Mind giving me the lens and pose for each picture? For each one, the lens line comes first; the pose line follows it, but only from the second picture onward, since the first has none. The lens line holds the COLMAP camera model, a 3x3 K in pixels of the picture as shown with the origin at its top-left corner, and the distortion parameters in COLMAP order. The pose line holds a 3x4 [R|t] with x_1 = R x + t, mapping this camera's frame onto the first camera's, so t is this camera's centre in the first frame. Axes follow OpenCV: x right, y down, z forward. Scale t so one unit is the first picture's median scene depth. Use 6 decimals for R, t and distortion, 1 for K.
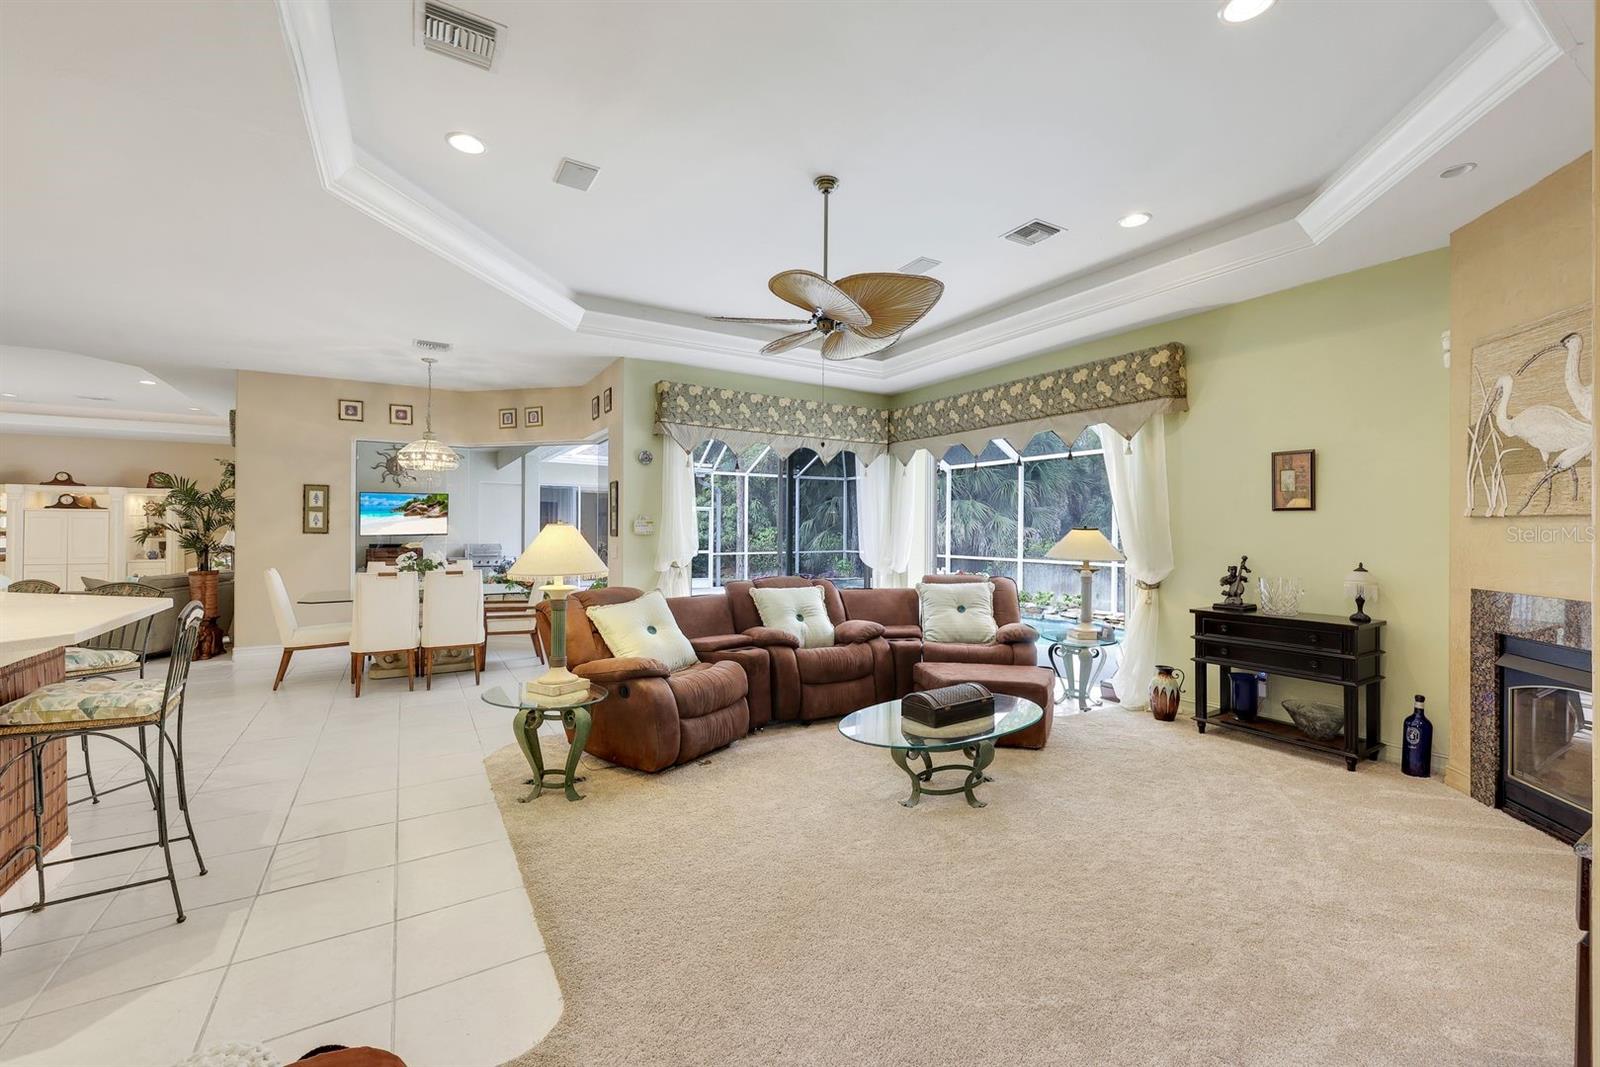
lens RADIAL K [[663.7, 0, 748.7], [0, 663.7, 525.5], [0, 0, 1]] dist [0.000317, -0.000094]
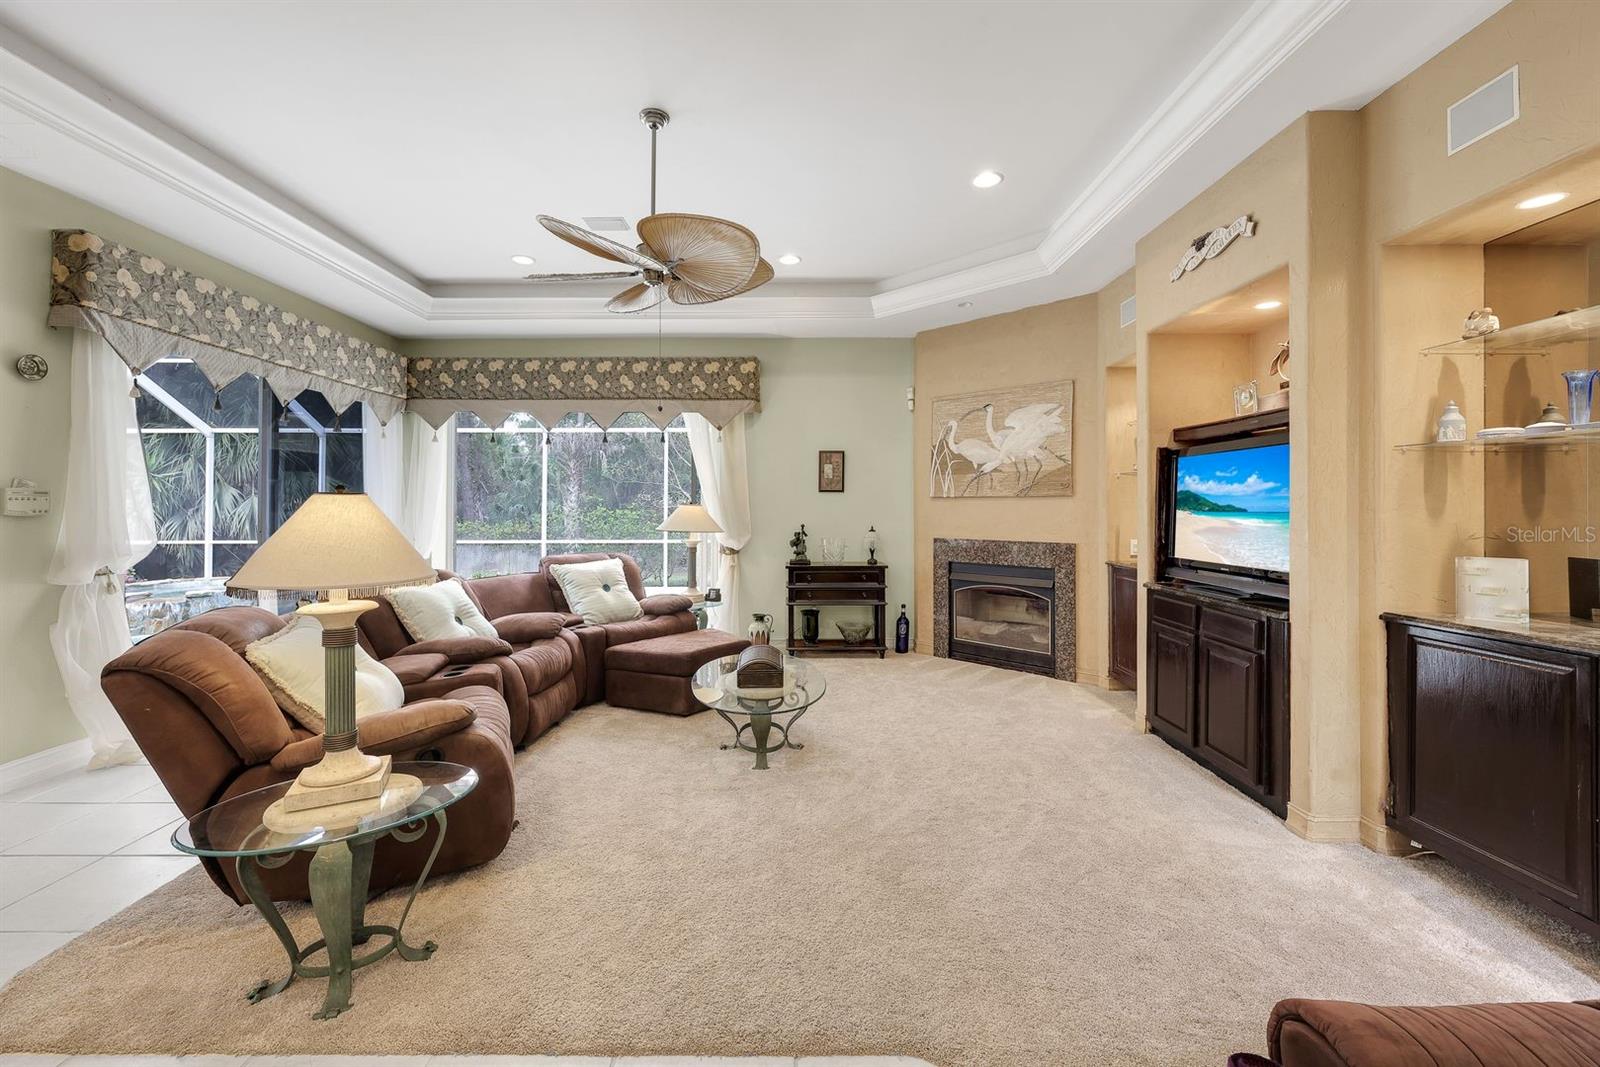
lens RADIAL K [[698.3, 0, 797.6], [0, 698.3, 502.9], [0, 0, 1]] dist [0.000748, -0.000196]
pose [[0.473683, 0.004157, 0.880686, -0.528218], [-0.001227, 0.999991, -0.004060, 0.007333], [-0.880695, 0.000842, 0.473684, 0.326481]]
